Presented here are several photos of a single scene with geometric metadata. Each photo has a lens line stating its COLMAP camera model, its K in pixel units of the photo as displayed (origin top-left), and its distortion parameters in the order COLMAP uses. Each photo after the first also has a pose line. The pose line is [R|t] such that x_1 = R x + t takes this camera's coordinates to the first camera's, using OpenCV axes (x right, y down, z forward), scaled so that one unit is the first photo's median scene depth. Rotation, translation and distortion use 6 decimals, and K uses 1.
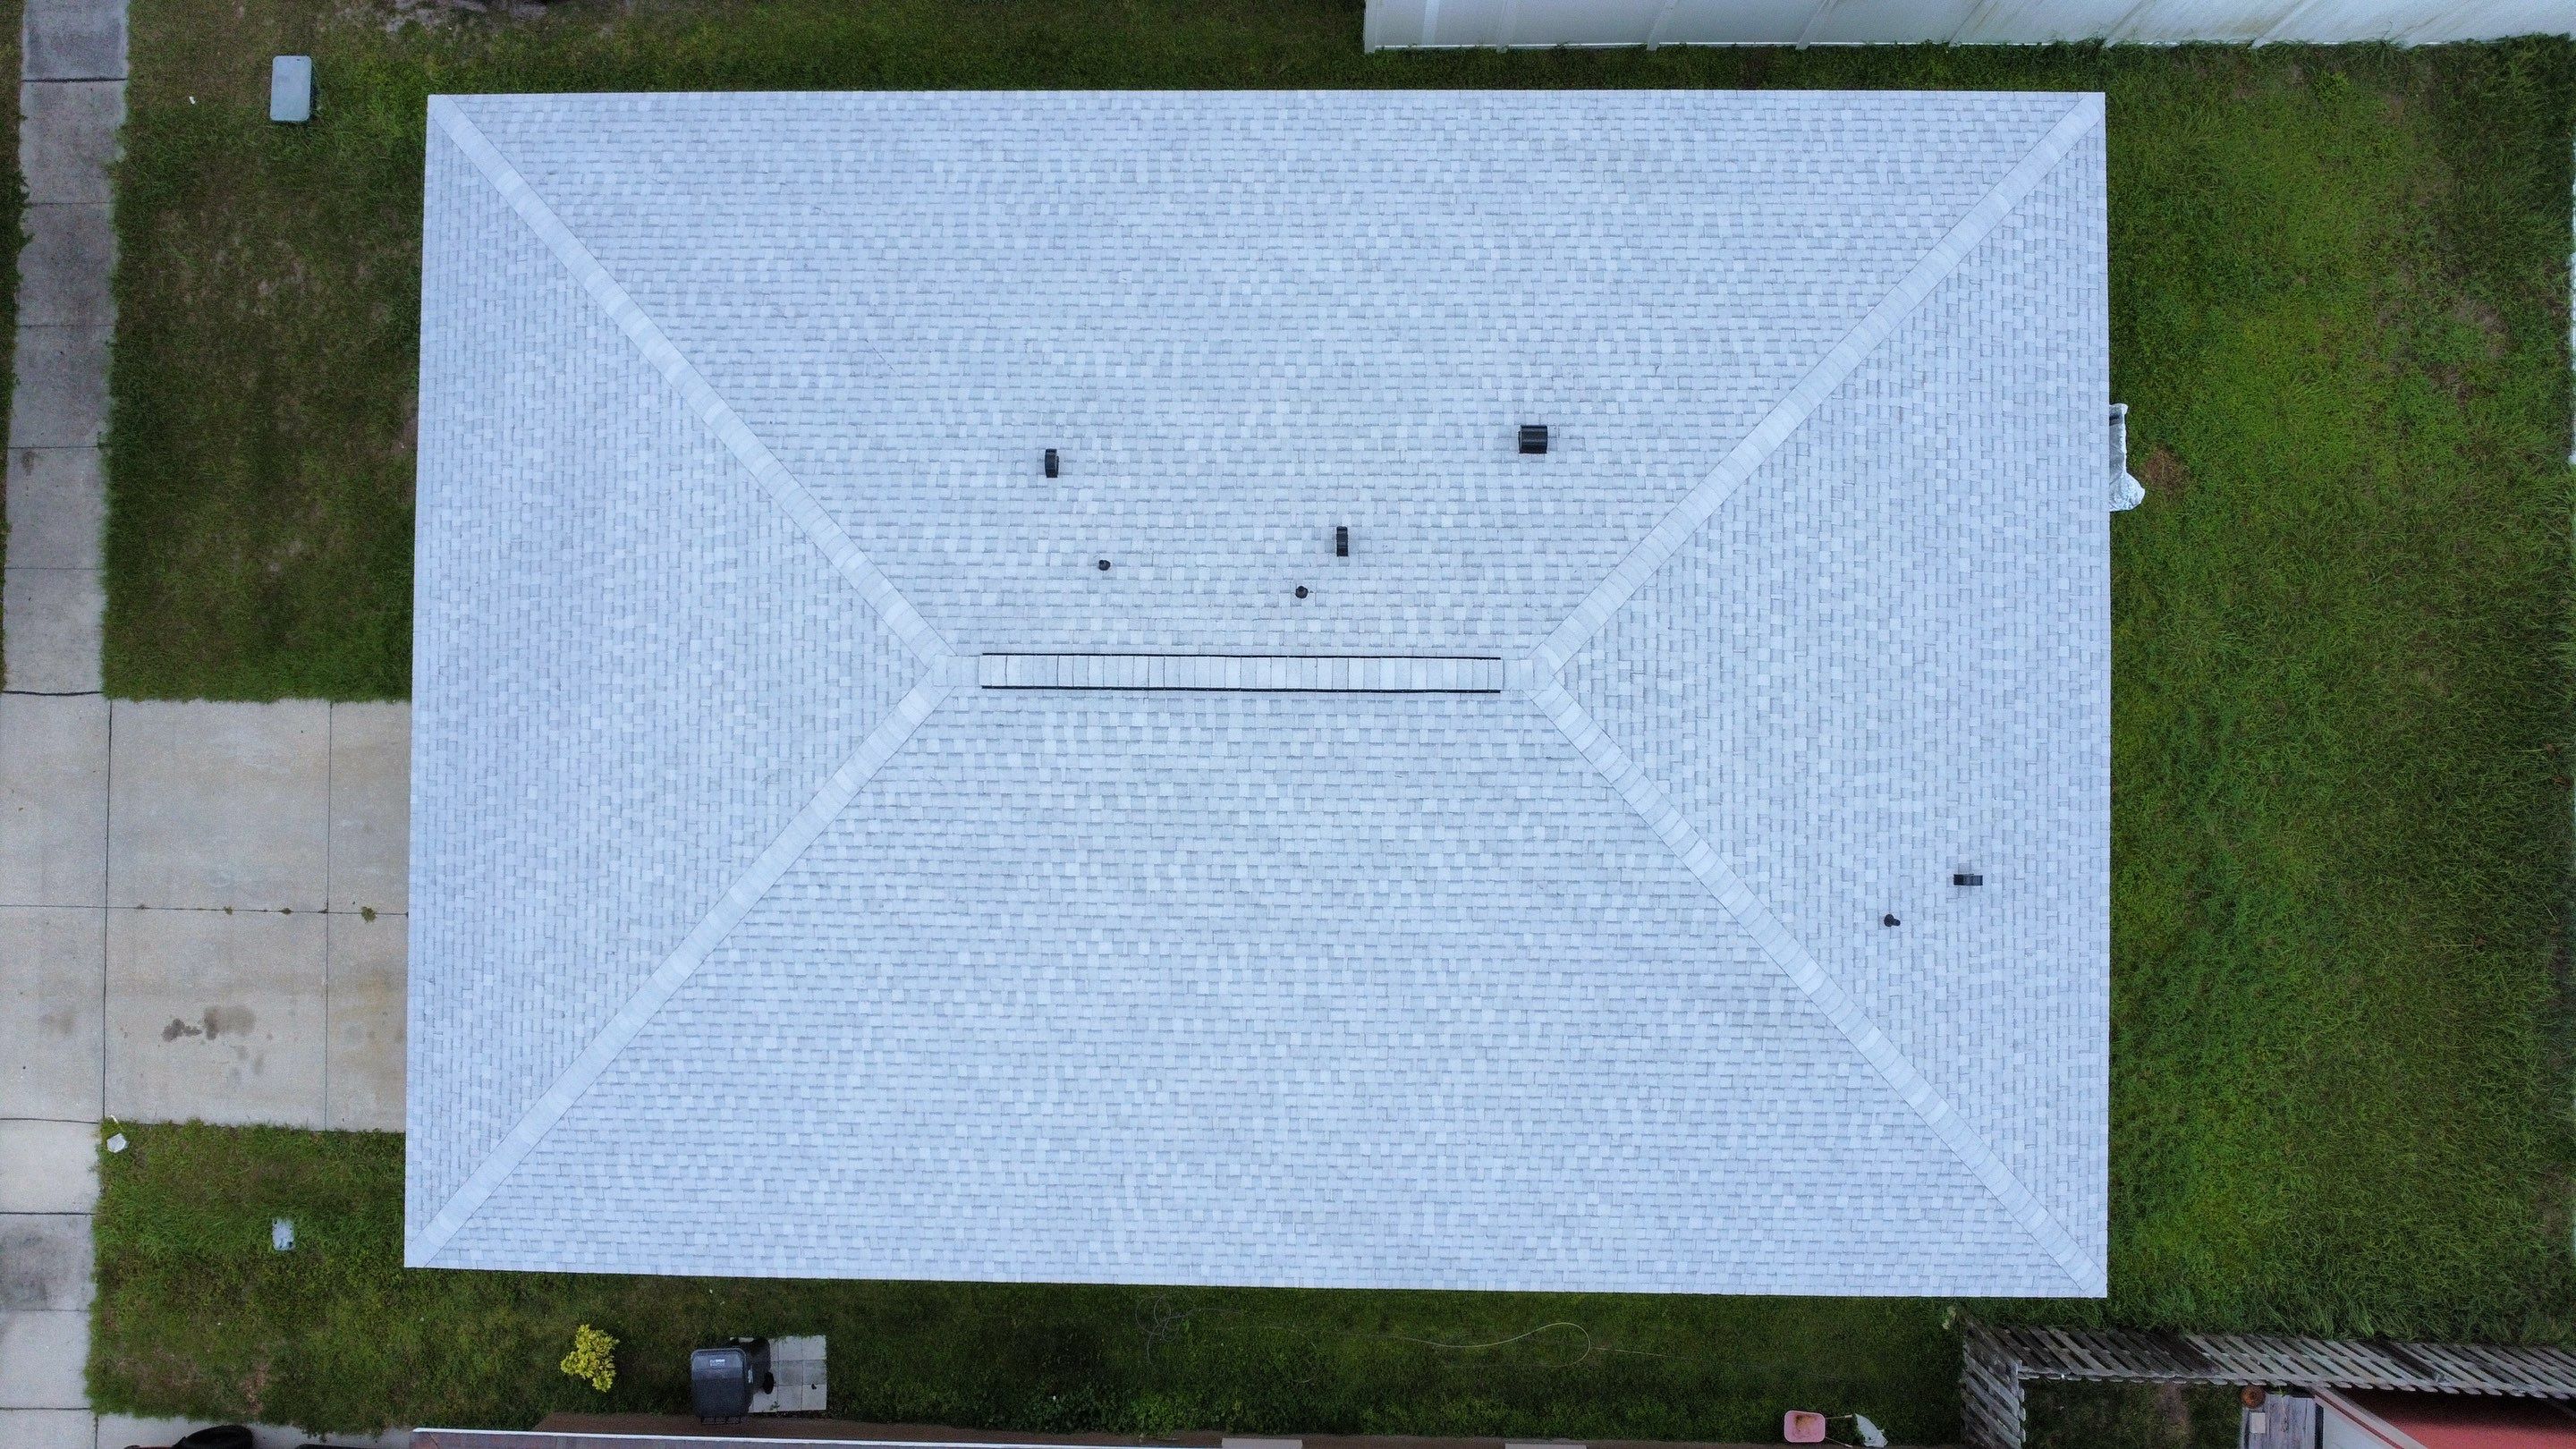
lens RADIAL K [[1865.9, 0, 1271.9], [0, 1865.9, 714.2], [0, 0, 1]] dist [-0.020811, -0.017816]
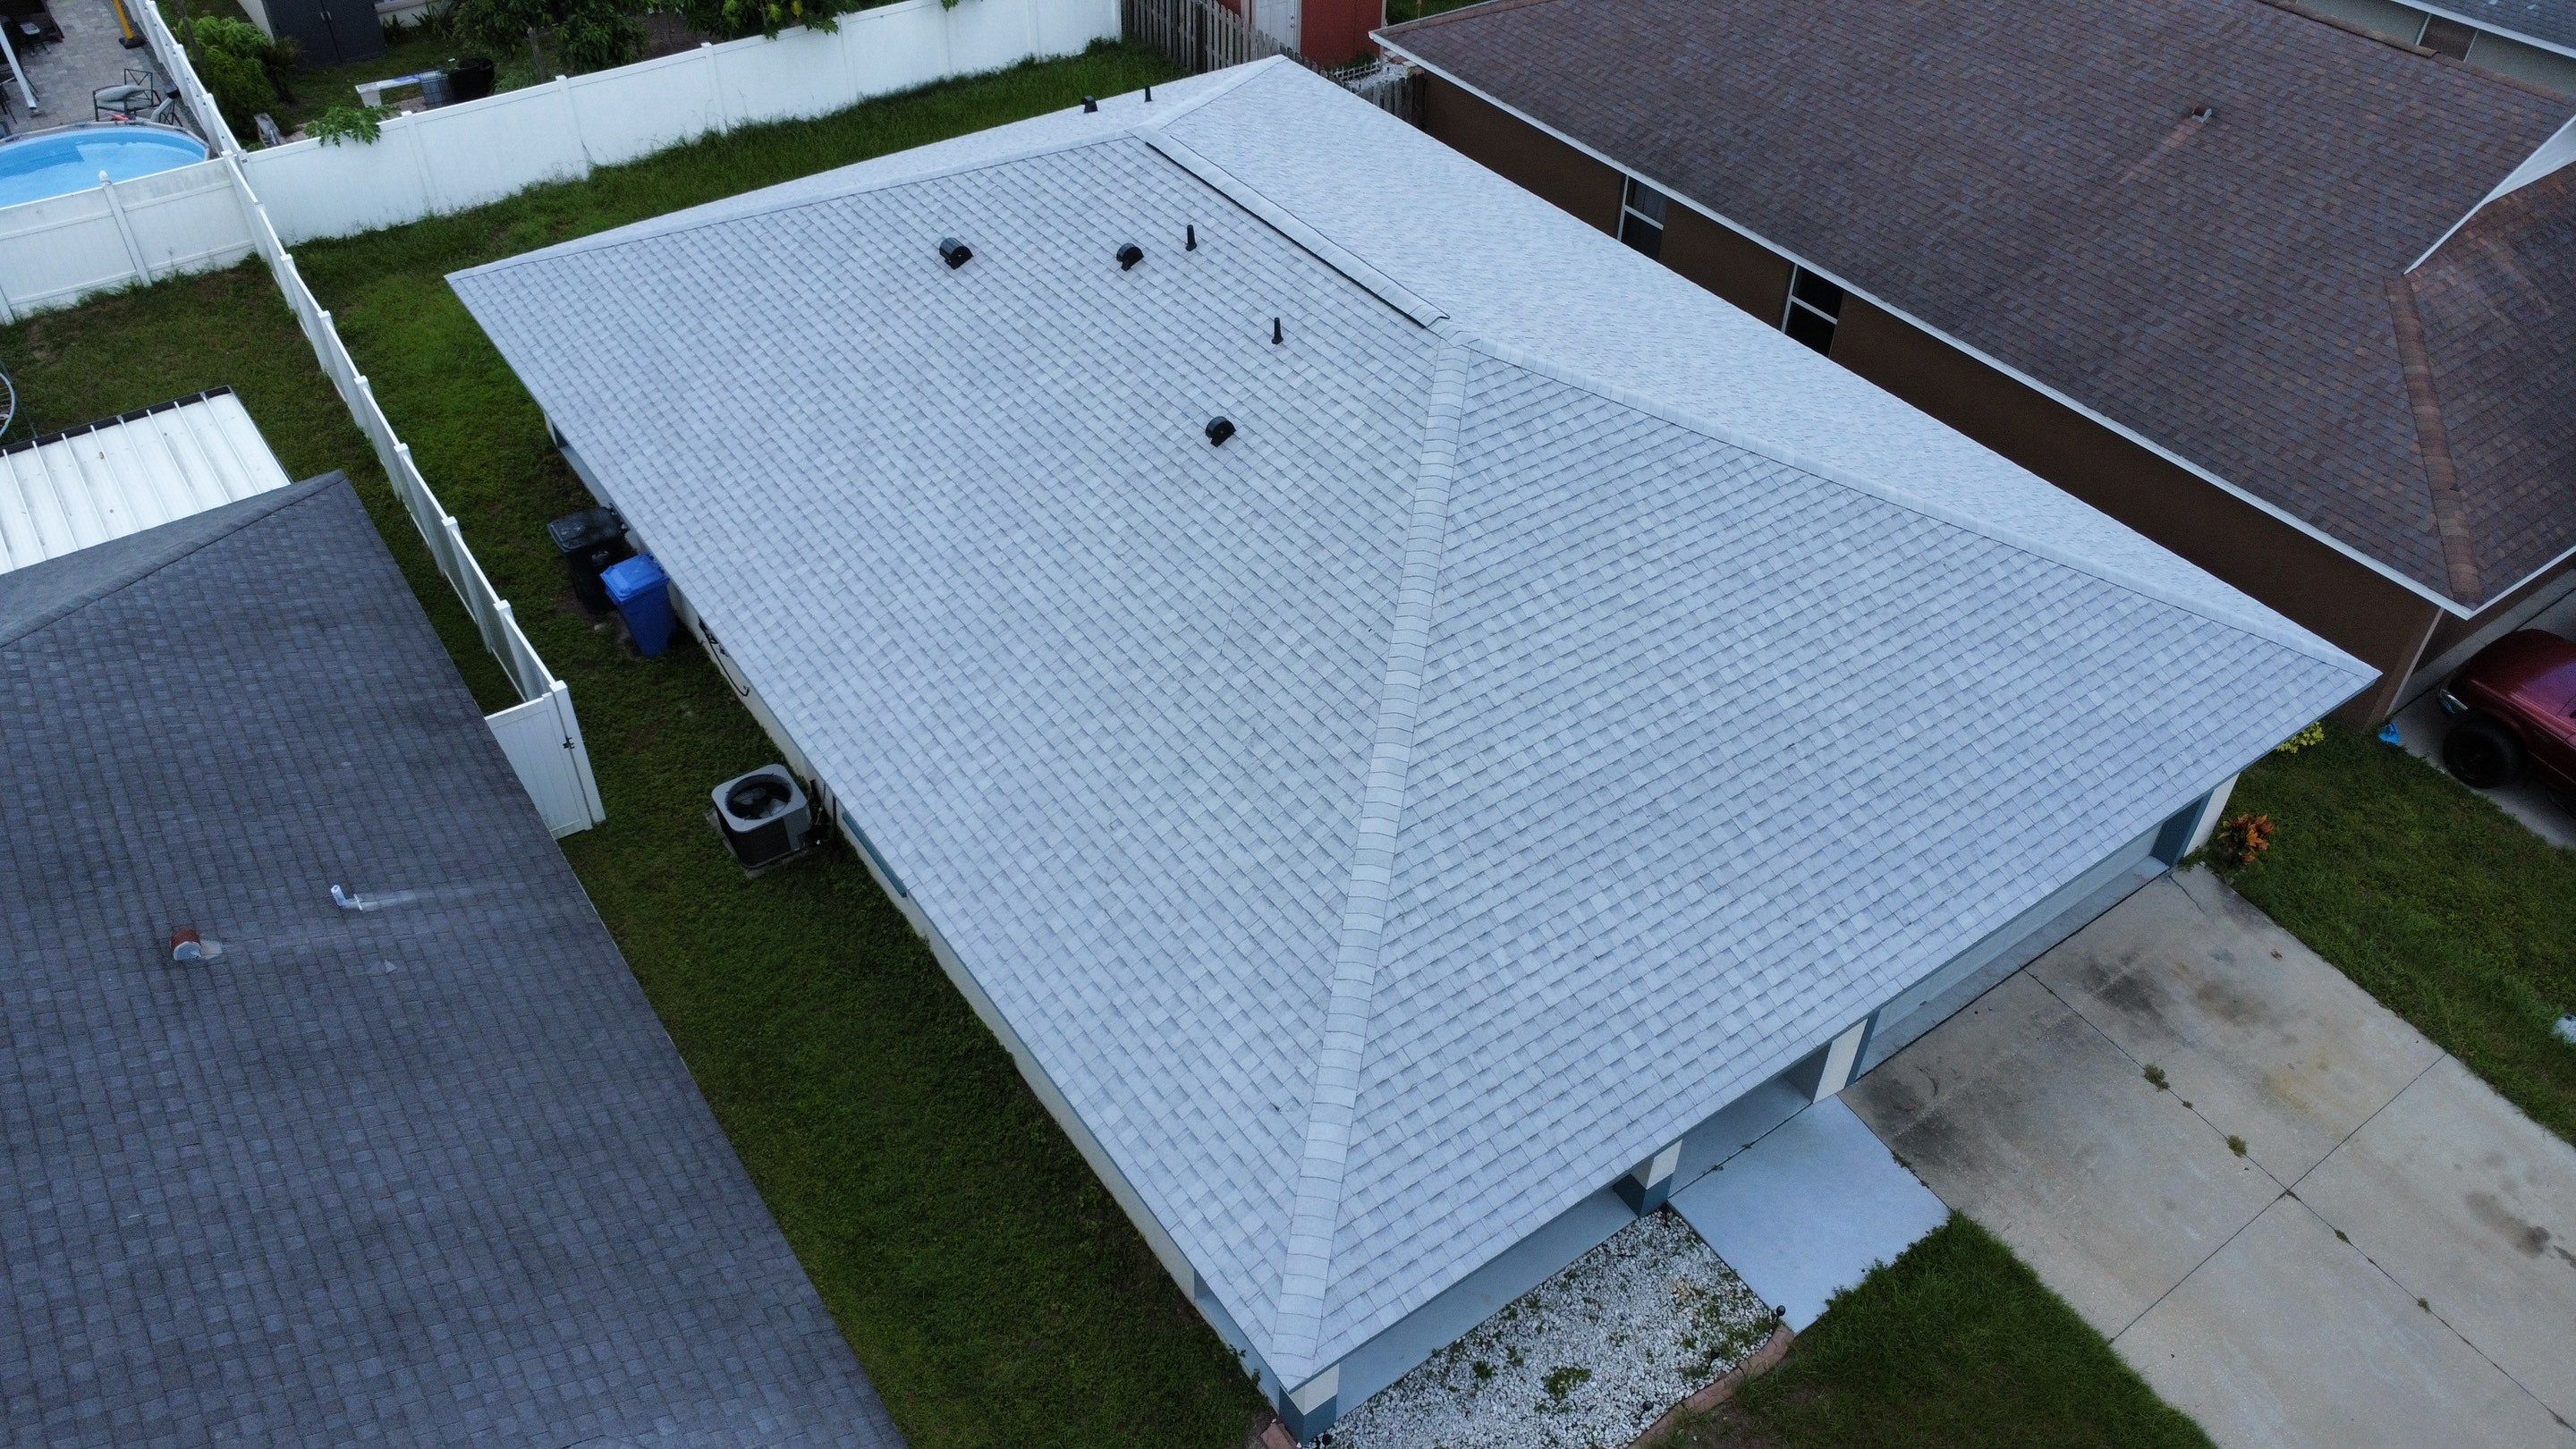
lens RADIAL K [[1865.9, 0, 1276.9], [0, 1865.9, 723.4], [0, 0, 1]] dist [-0.020811, -0.017816]
pose [[-0.582829, -0.515778, 0.627920, -0.775760], [0.812536, -0.360551, 0.458027, -0.576396], [-0.009843, 0.777159, 0.629228, 0.503834]]
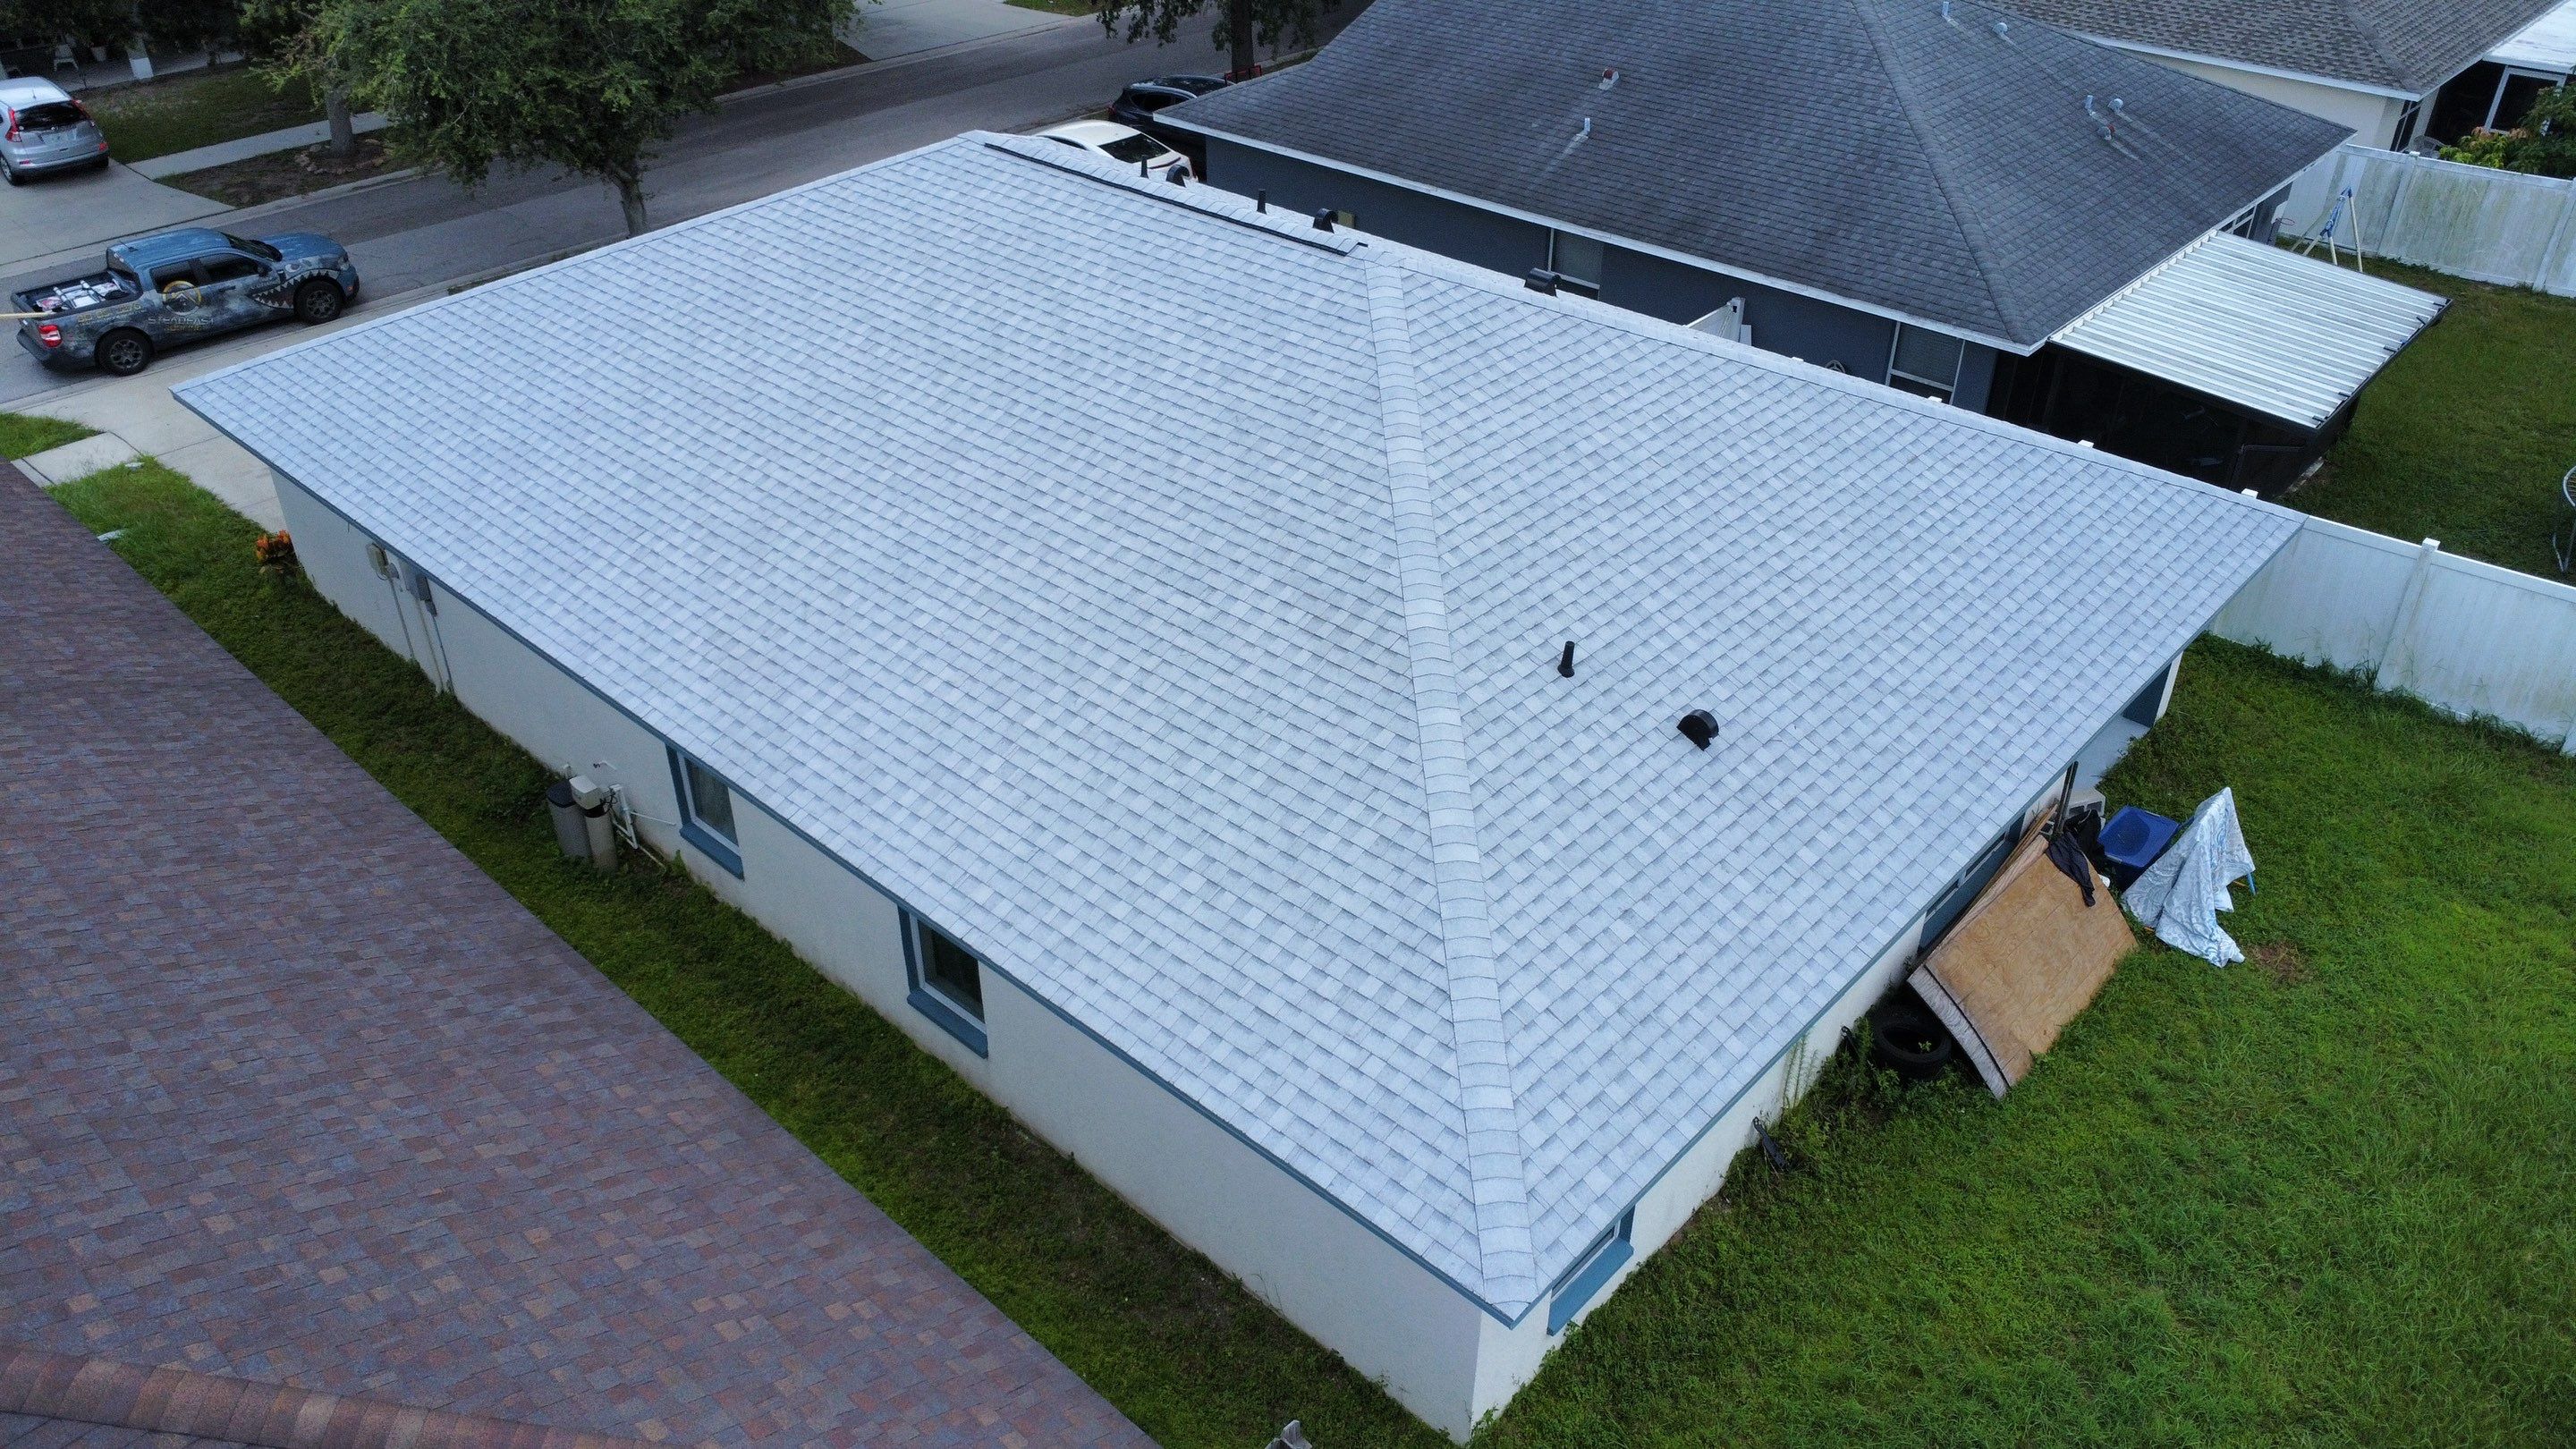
lens RADIAL K [[1865.9, 0, 1272.4], [0, 1865.9, 715.8], [0, 0, 1]] dist [-0.020811, -0.017816]
pose [[0.740383, 0.393709, -0.544818, 0.637619], [-0.672104, 0.421040, -0.609098, 0.621912], [-0.010417, 0.817140, 0.576345, 0.598387]]
